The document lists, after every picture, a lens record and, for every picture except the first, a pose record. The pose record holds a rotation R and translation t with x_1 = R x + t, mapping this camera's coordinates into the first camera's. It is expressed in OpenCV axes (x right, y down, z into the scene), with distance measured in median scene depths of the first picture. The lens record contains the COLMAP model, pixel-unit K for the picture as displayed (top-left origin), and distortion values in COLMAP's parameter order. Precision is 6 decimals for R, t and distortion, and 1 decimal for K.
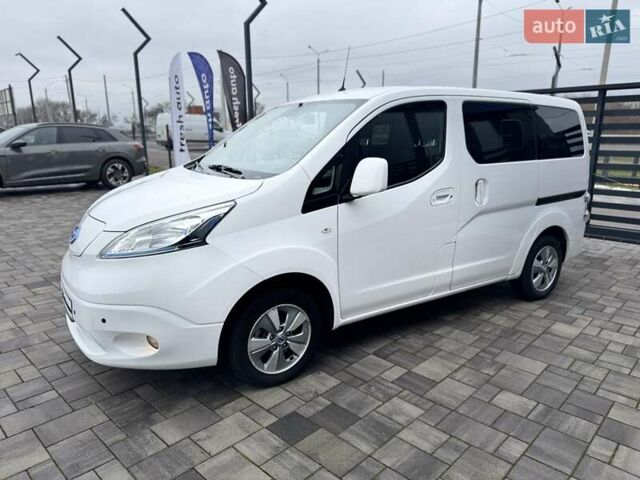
lens RADIAL K [[455.2, 0, 320.0], [0, 455.2, 240.0], [0, 0, 1]] dist [0.008931, -0.001932]
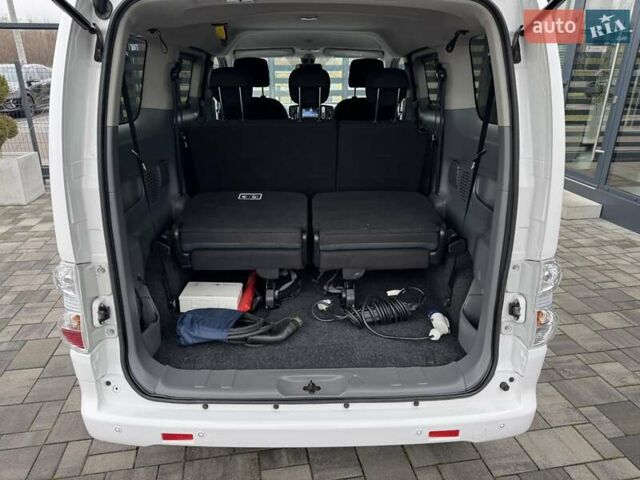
lens RADIAL K [[458.2, 0, 317.2], [0, 458.2, 239.5], [0, 0, 1]] dist [0.000904, -0.004261]
pose [[0.591594, -0.286651, 0.753557, -0.677130], [0.182067, 0.958015, 0.221492, -0.191580], [-0.785410, 0.006165, 0.618946, 0.682145]]
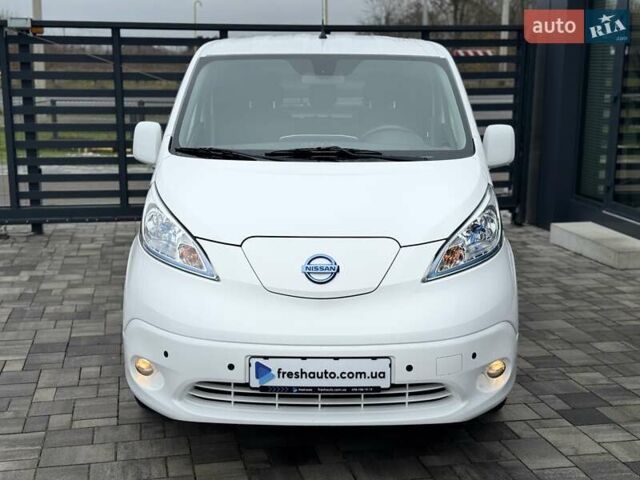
lens RADIAL K [[902.2, 0, 307.2], [0, 902.2, 237.9], [0, 0, 1]] dist [0.098453, -0.082712]
pose [[0.576478, -0.150746, 0.803087, -1.298616], [0.184211, 0.981510, 0.052007, -0.103148], [-0.796077, 0.117956, 0.593588, 0.220553]]
